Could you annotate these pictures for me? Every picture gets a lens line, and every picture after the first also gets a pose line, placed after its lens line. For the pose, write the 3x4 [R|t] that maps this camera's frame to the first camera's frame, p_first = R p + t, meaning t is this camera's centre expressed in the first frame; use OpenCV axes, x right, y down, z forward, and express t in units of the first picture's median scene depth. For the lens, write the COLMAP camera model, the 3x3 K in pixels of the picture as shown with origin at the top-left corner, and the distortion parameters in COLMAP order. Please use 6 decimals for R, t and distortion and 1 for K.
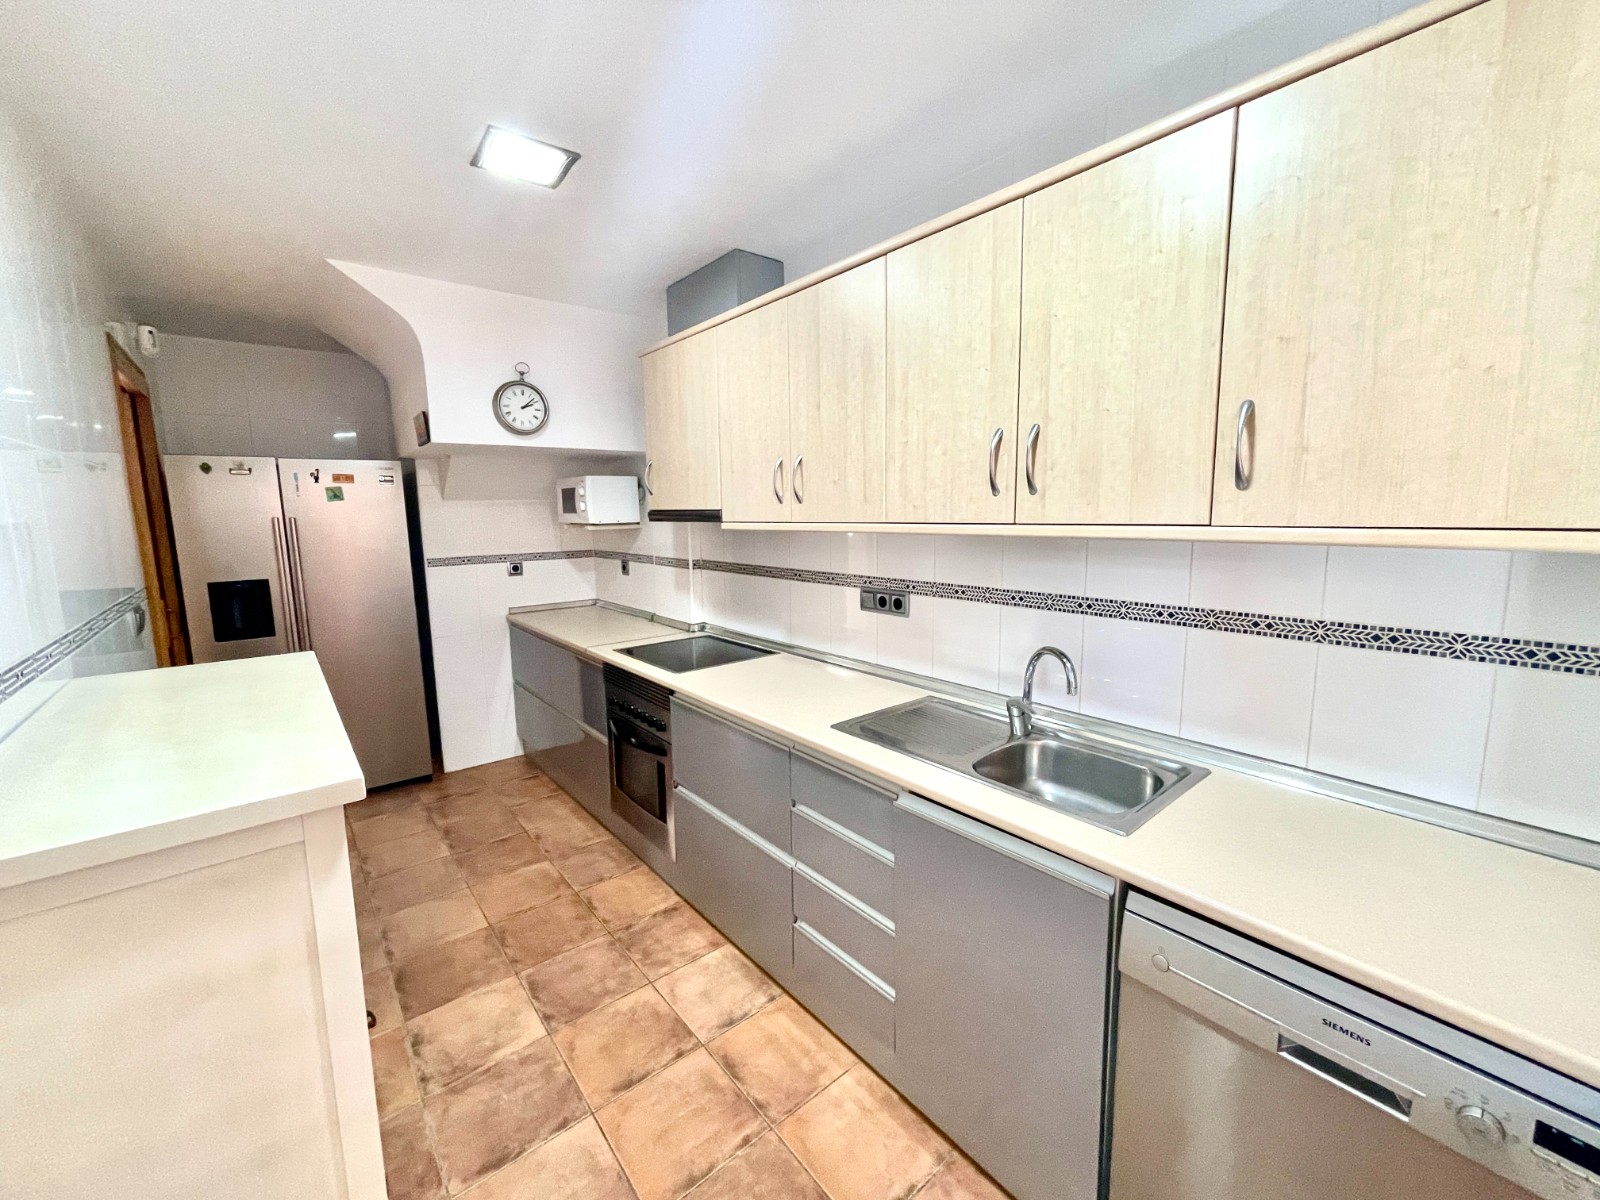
lens RADIAL K [[643.8, 0, 794.3], [0, 643.8, 598.5], [0, 0, 1]] dist [-0.001482, -0.000351]
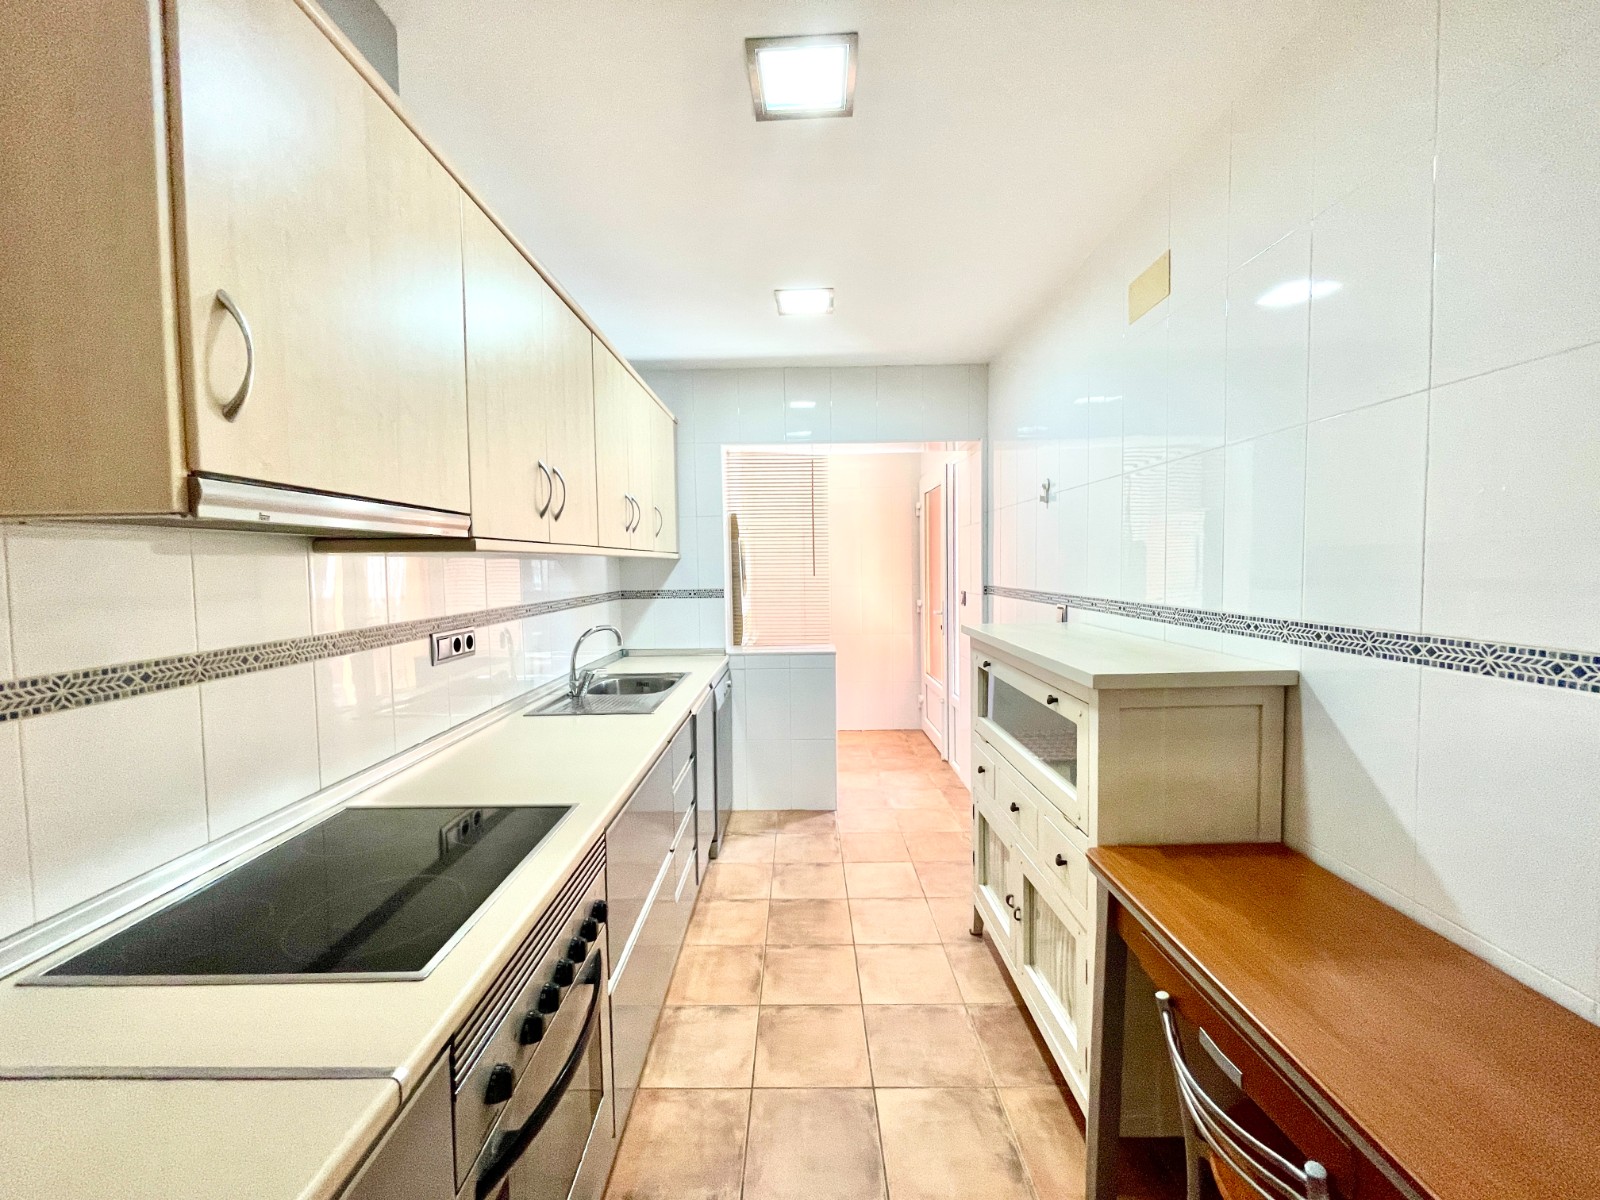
lens RADIAL K [[643.8, 0, 794.3], [0, 643.8, 598.5], [0, 0, 1]] dist [-0.001482, -0.000351]
pose [[-0.766032, -0.012804, 0.642675, -0.796328], [0.110004, 0.982441, 0.150692, -0.143423], [-0.633320, 0.186132, -0.751173, 1.482608]]
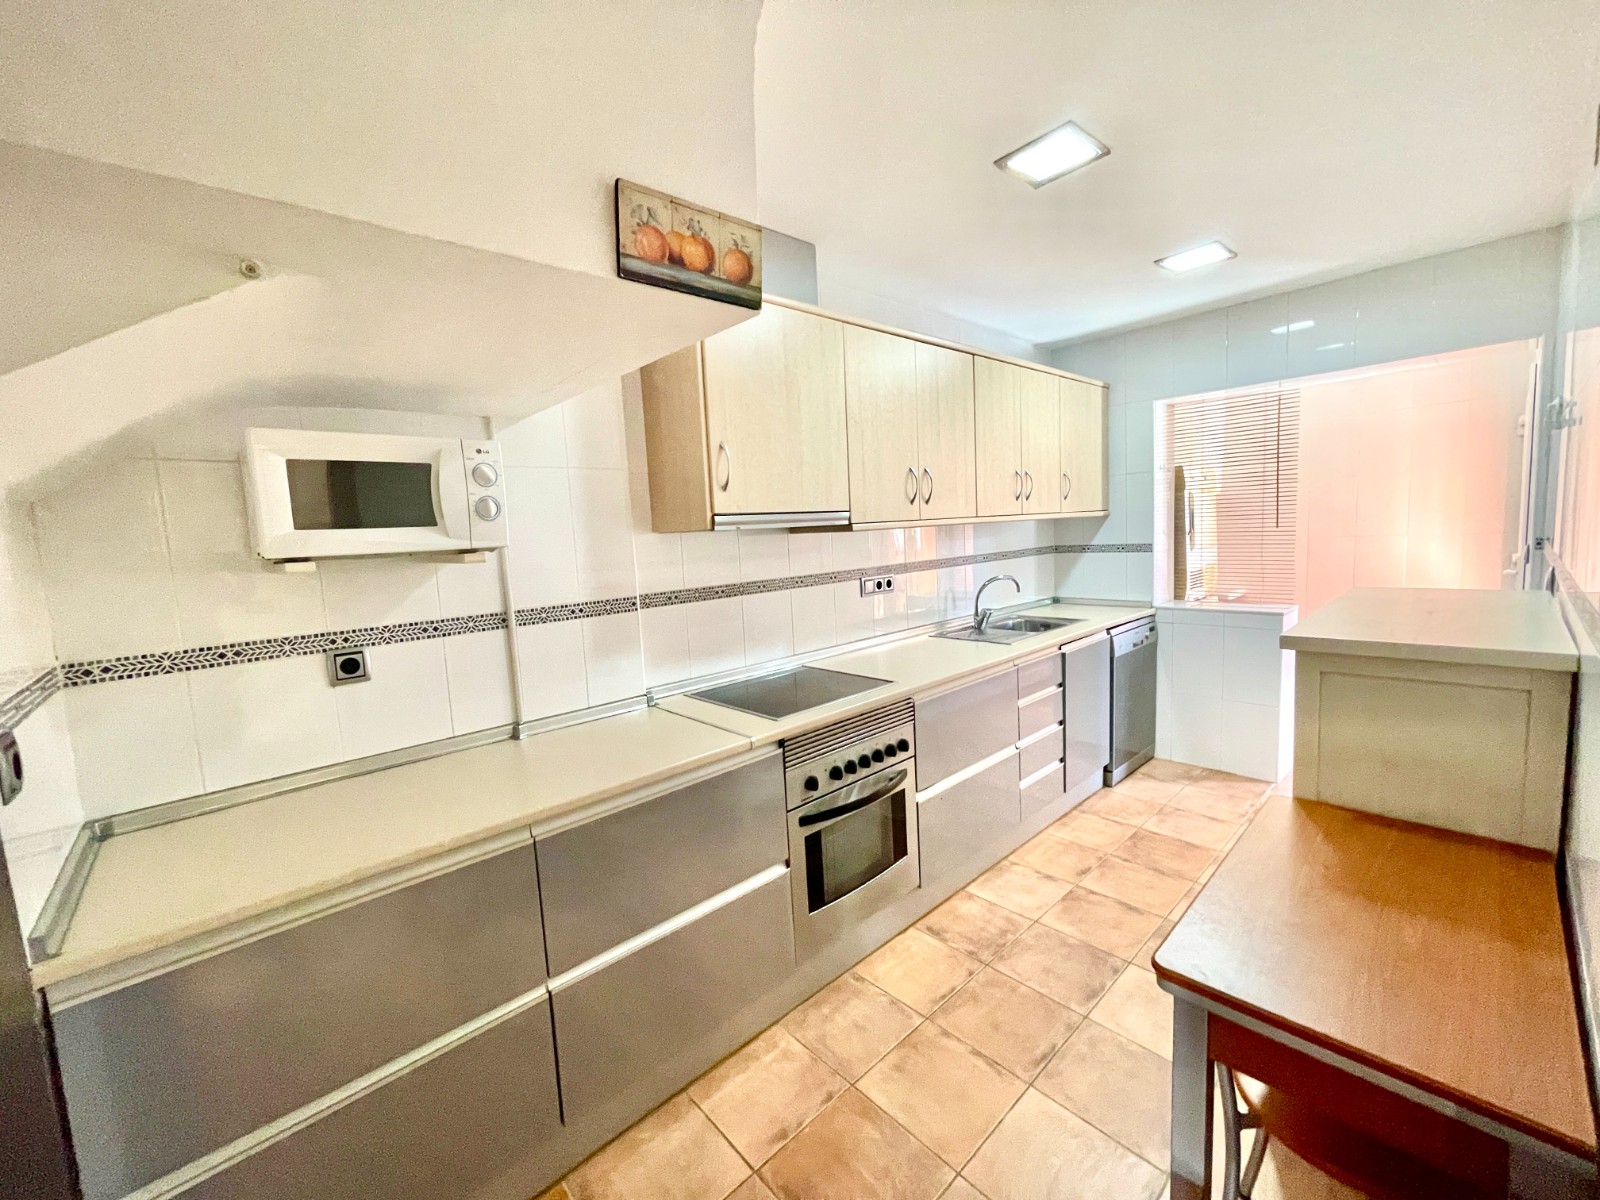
lens RADIAL K [[643.8, 0, 794.3], [0, 643.8, 598.5], [0, 0, 1]] dist [-0.001482, -0.000351]
pose [[-0.048012, -0.092821, 0.994525, -1.275899], [0.189103, 0.976821, 0.100298, -0.145716], [-0.980783, 0.192883, -0.029346, 1.348279]]
